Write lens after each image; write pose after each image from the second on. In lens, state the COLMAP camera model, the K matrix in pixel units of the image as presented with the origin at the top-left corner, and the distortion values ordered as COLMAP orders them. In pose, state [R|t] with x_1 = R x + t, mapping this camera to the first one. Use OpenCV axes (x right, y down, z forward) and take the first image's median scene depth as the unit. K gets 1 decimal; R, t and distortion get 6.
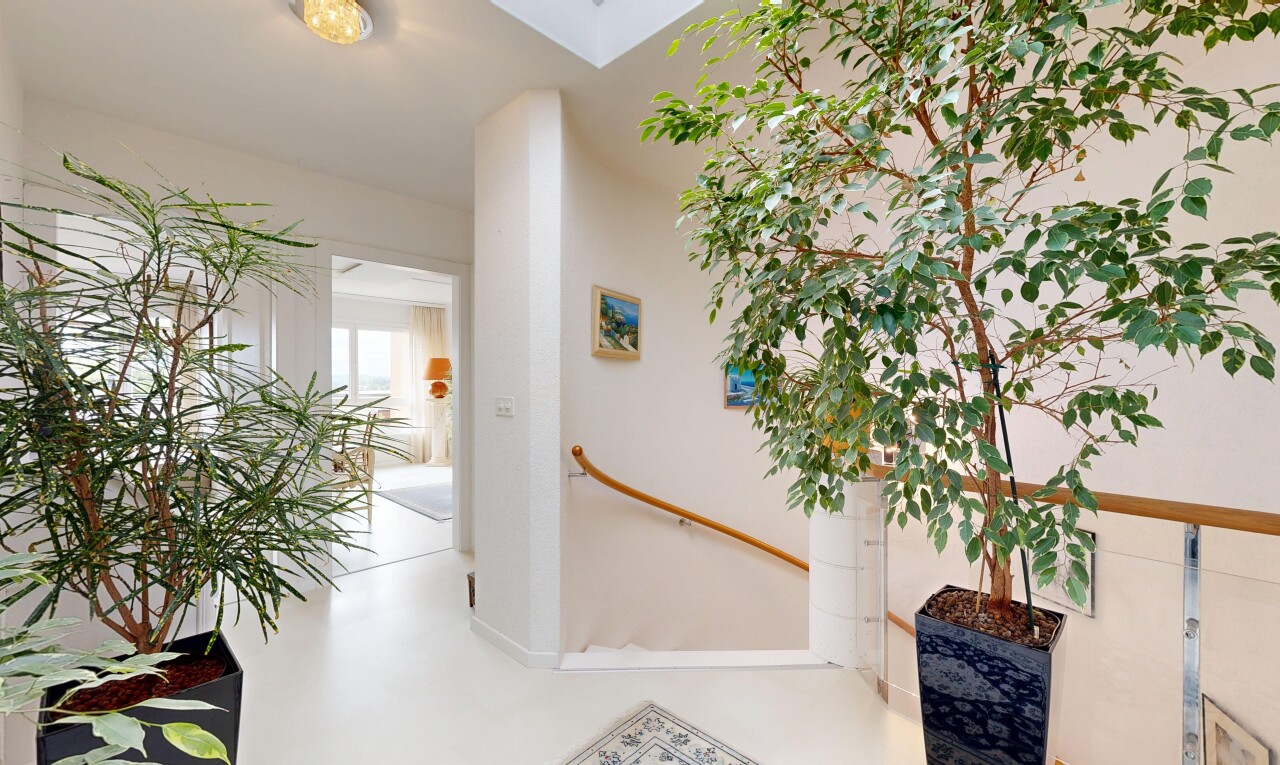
lens RADIAL K [[496.6, 0, 633.5], [0, 496.6, 379.0], [0, 0, 1]] dist [-0.000471, -0.000100]
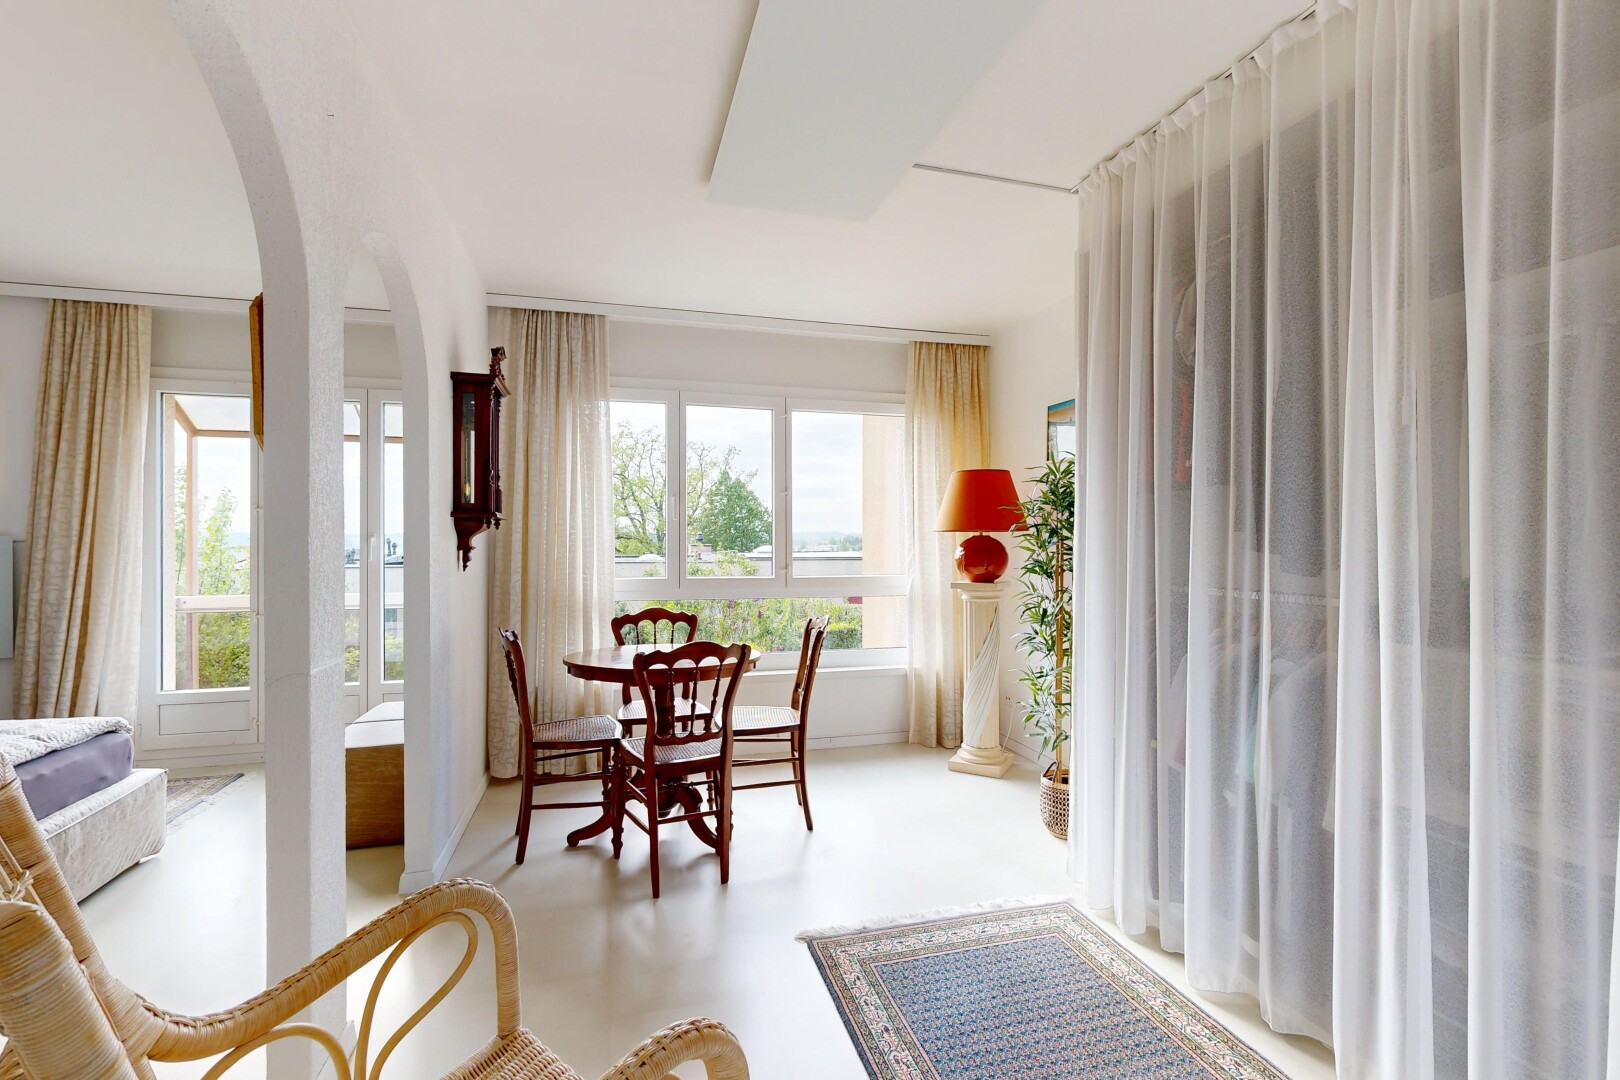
lens RADIAL K [[698.4, 0, 803.2], [0, 698.4, 540.3], [0, 0, 1]] dist [-0.001995, -0.000043]
pose [[0.857720, 0.006157, -0.514080, -0.242012], [-0.004328, 0.999979, 0.004757, 0.006625], [0.514099, -0.001855, 0.857729, 0.497002]]
